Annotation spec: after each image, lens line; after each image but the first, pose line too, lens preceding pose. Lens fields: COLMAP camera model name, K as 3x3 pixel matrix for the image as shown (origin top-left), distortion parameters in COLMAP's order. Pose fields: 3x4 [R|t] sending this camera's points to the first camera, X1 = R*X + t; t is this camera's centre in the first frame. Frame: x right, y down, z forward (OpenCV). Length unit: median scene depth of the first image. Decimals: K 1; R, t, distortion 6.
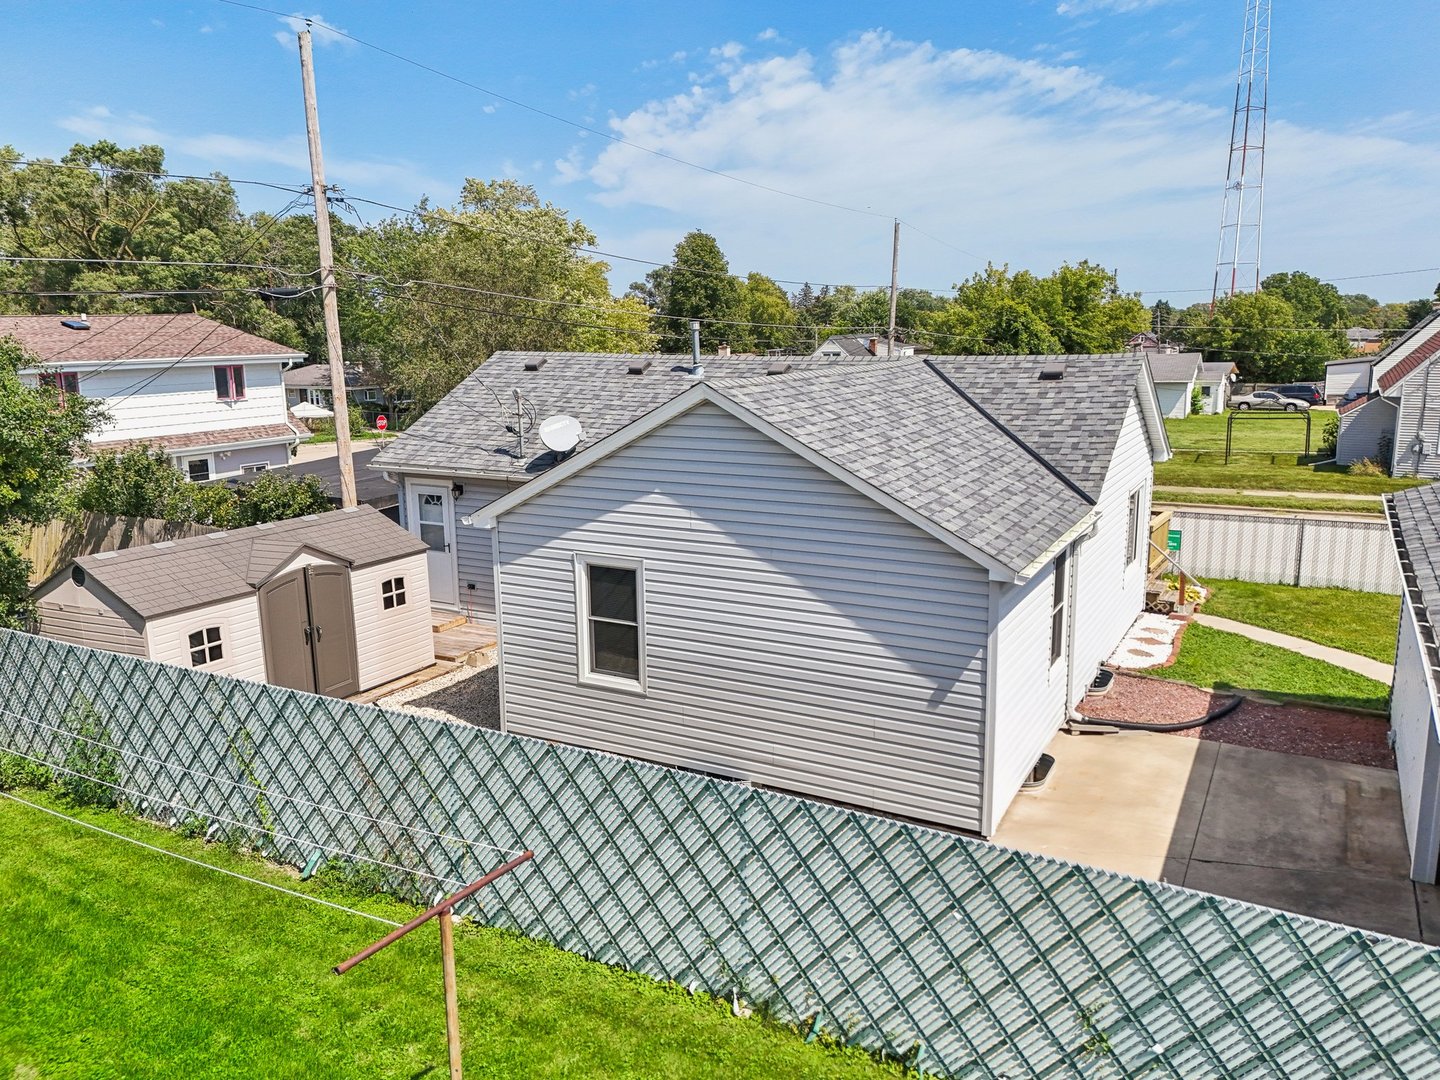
lens RADIAL K [[1100.9, 0, 720.0], [0, 1100.9, 540.0], [0, 0, 1]] dist [0.086443, -0.087880]
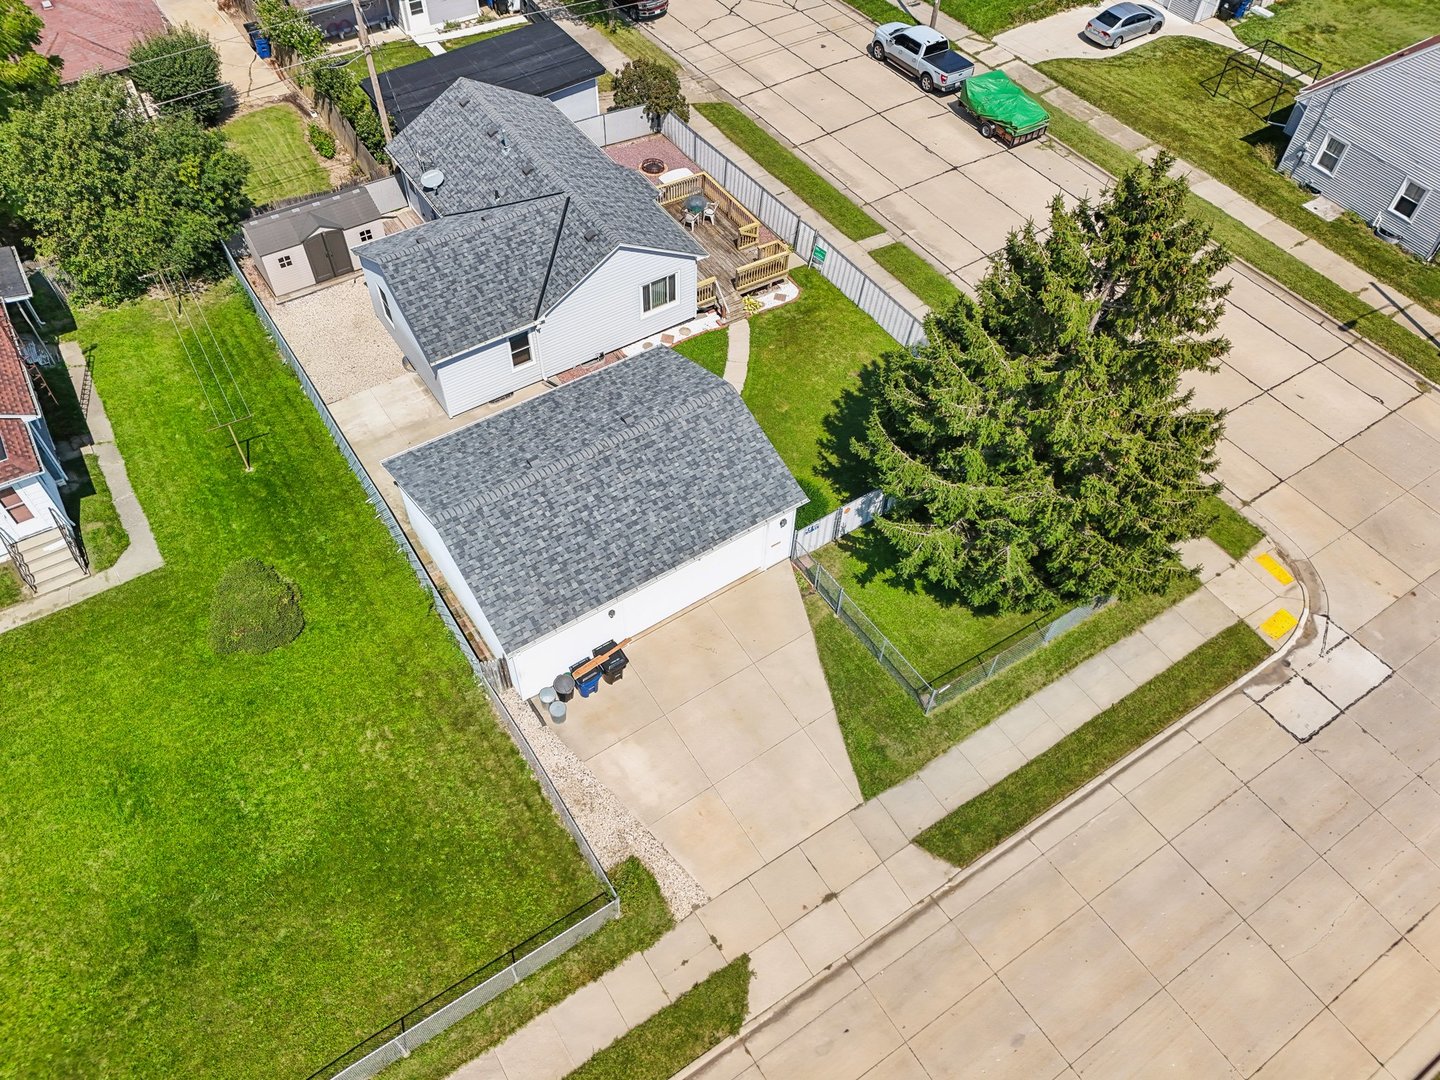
lens RADIAL K [[1075.9, 0, 715.4], [0, 1075.9, 538.1], [0, 0, 1]] dist [0.079022, -0.078293]
pose [[0.885663, 0.381013, -0.265388, 1.321187], [-0.120057, 0.740024, 0.661779, -1.167293], [0.448540, -0.554251, 0.701155, -0.769695]]
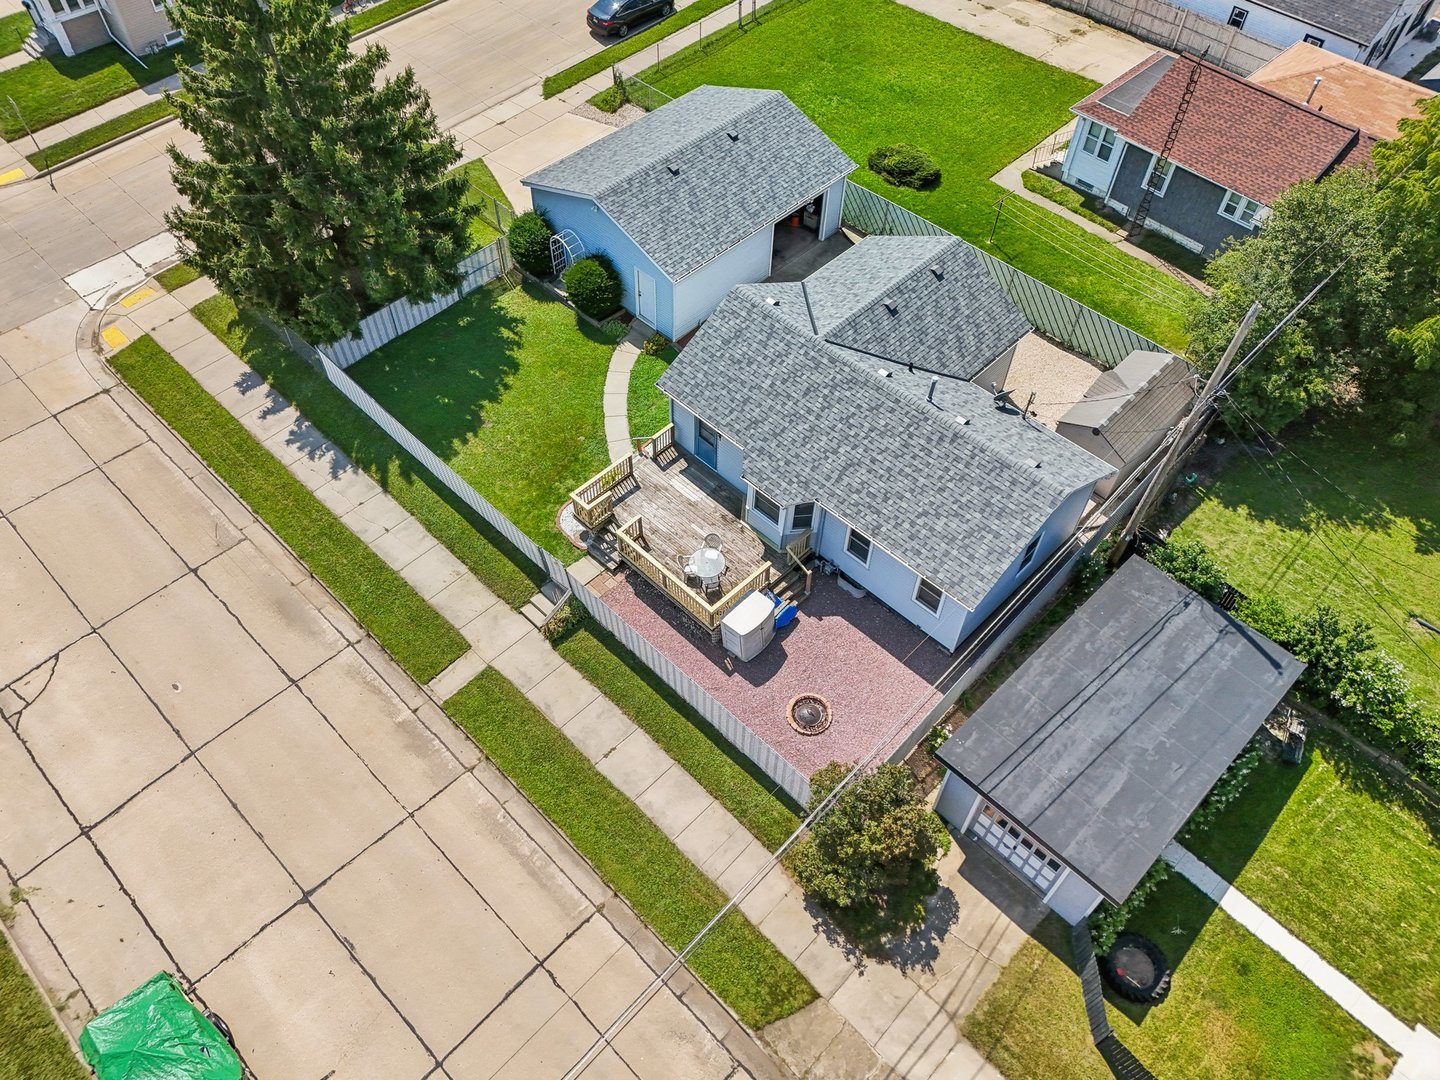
lens RADIAL K [[1059.7, 0, 716.0], [0, 1059.7, 540.6], [0, 0, 1]] dist [0.079633, -0.076628]
pose [[-0.963841, -0.213921, 0.158897, -0.015075], [0.042955, 0.463761, 0.884919, -1.698200], [-0.262993, 0.859746, -0.437803, 2.251495]]
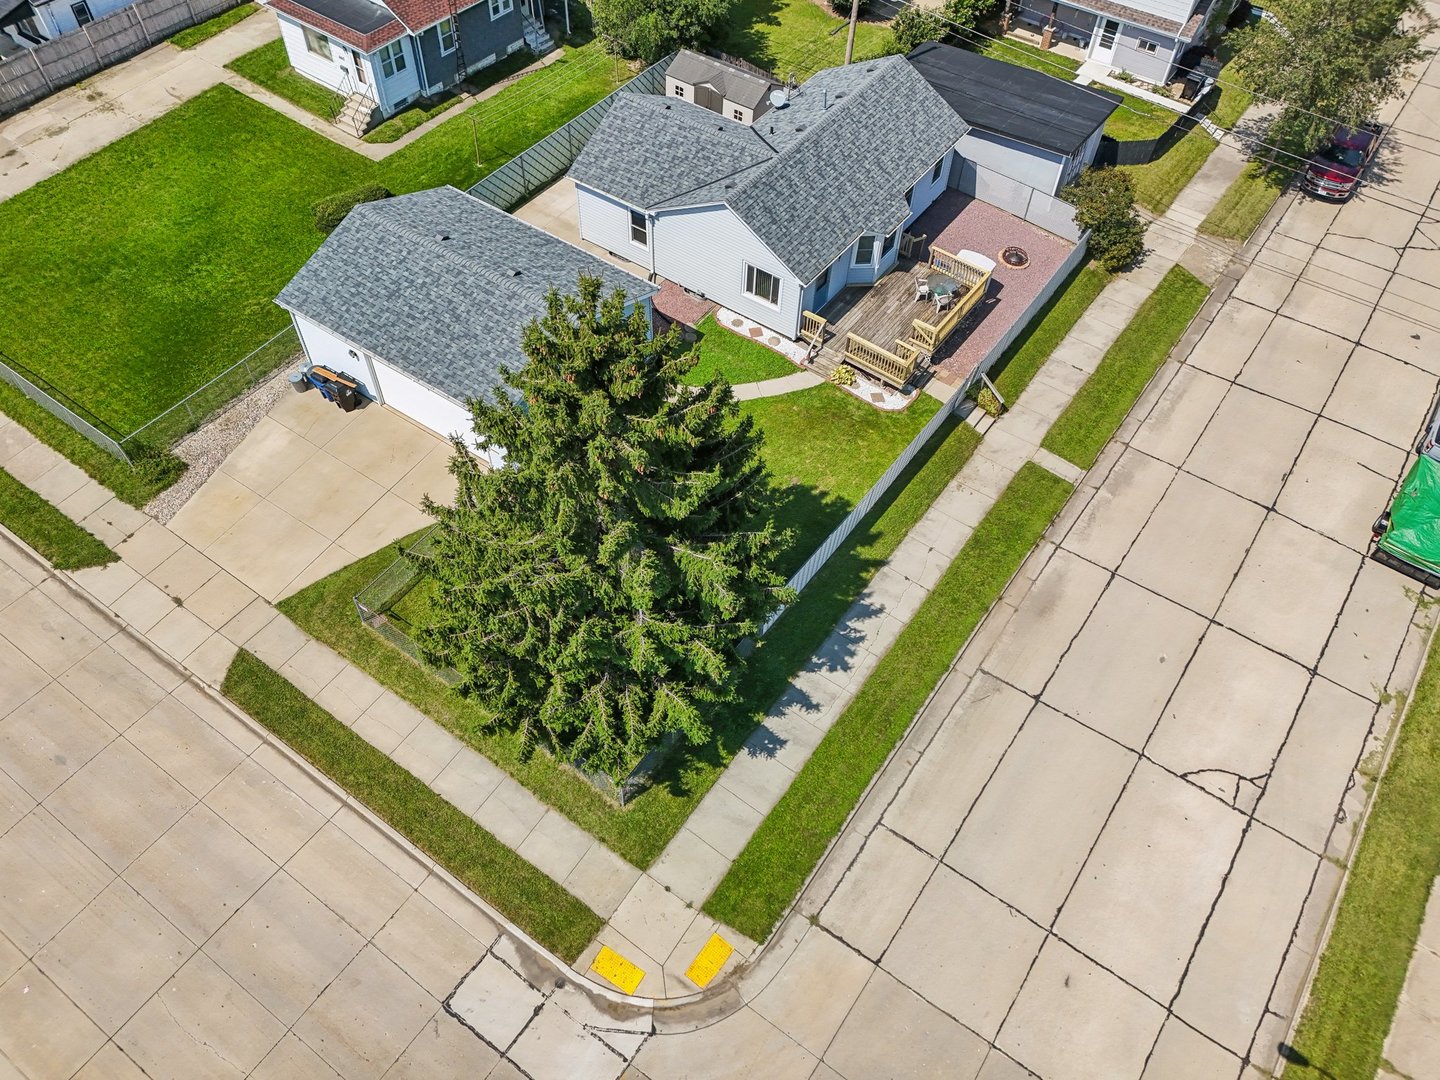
lens RADIAL K [[1059.7, 0, 716.0], [0, 1059.7, 540.6], [0, 0, 1]] dist [0.079633, -0.076628]
pose [[-0.114849, 0.786563, -0.606736, 2.213428], [-0.208940, 0.577988, 0.788843, -1.460163], [0.971161, 0.217369, 0.097964, 0.888280]]
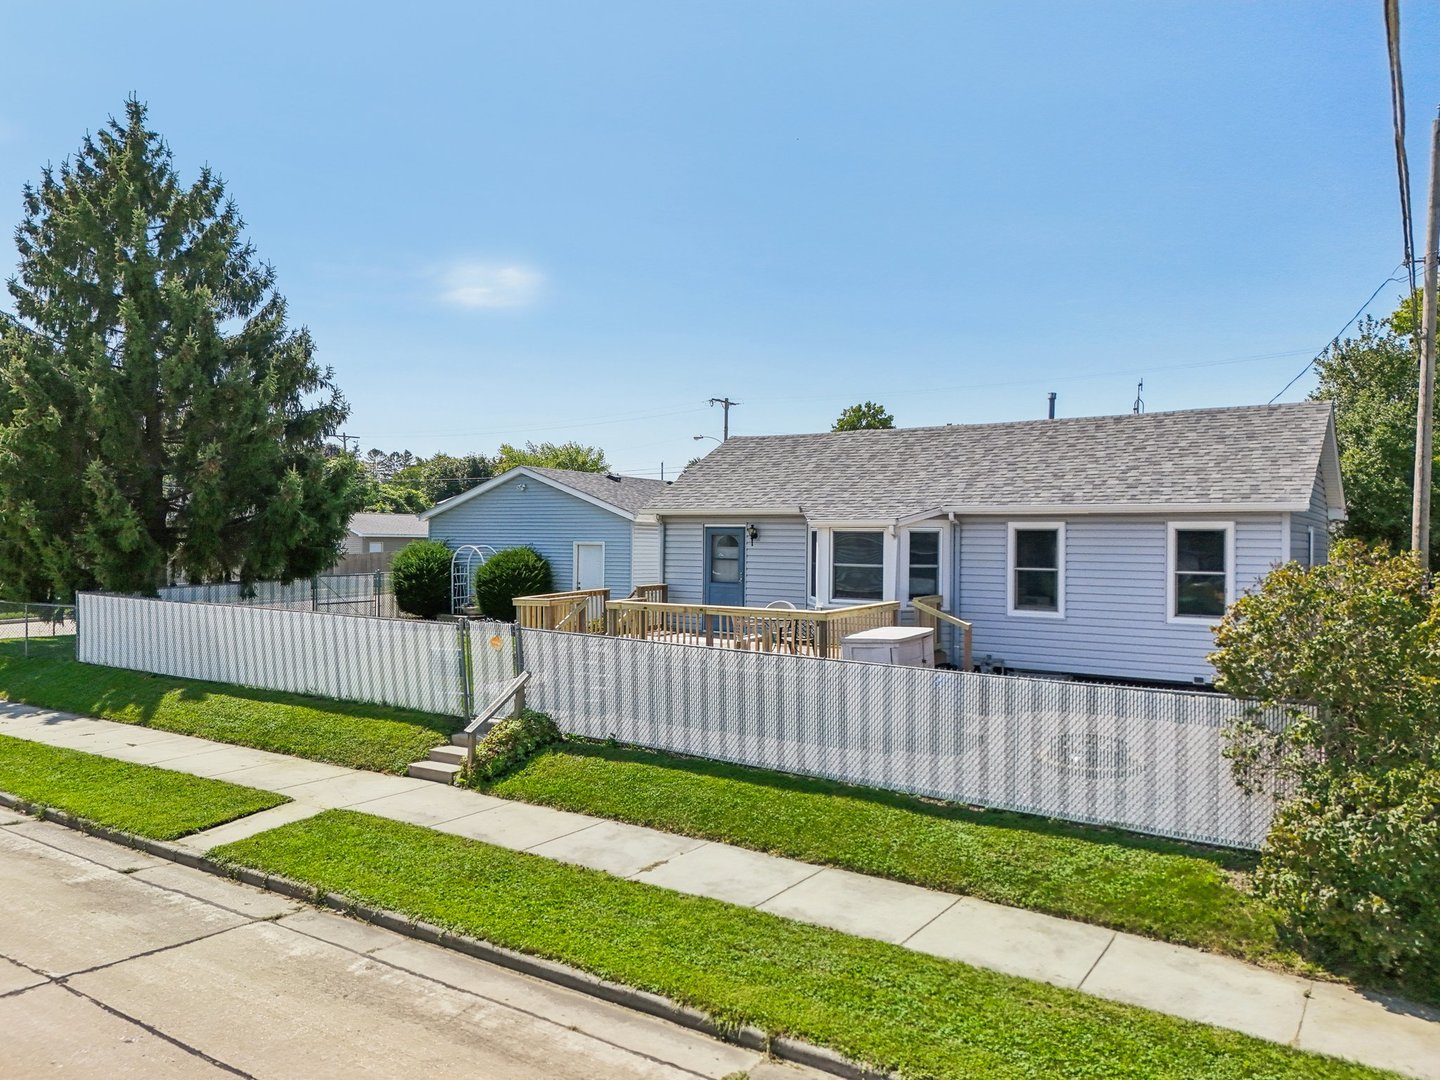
lens RADIAL K [[1075.9, 0, 715.4], [0, 1075.9, 538.1], [0, 0, 1]] dist [0.079022, -0.078293]
pose [[-0.996468, 0.002435, 0.083940, 0.265431], [0.018145, 0.982210, 0.186907, -0.303361], [-0.081992, 0.187770, -0.978785, 2.469751]]
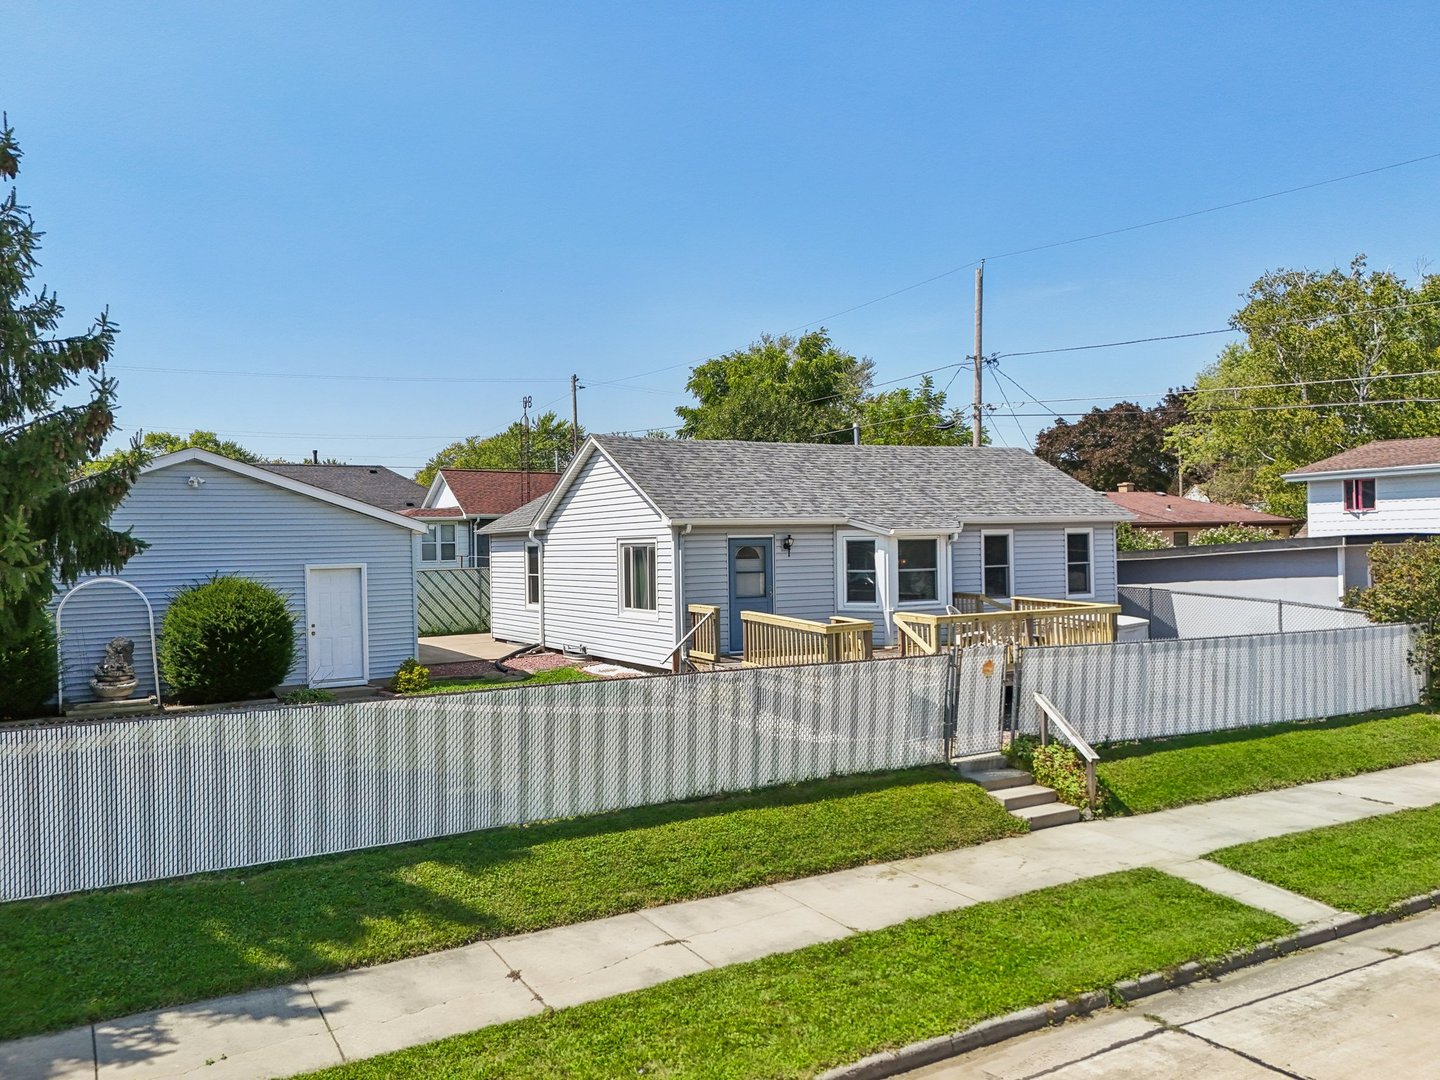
lens RADIAL K [[1100.9, 0, 720.0], [0, 1100.9, 540.0], [0, 0, 1]] dist [0.086443, -0.087880]
pose [[-0.511447, 0.020160, -0.859078, 1.435384], [-0.139193, 0.984579, 0.105973, -0.197722], [0.847967, 0.173777, -0.500754, 1.789146]]
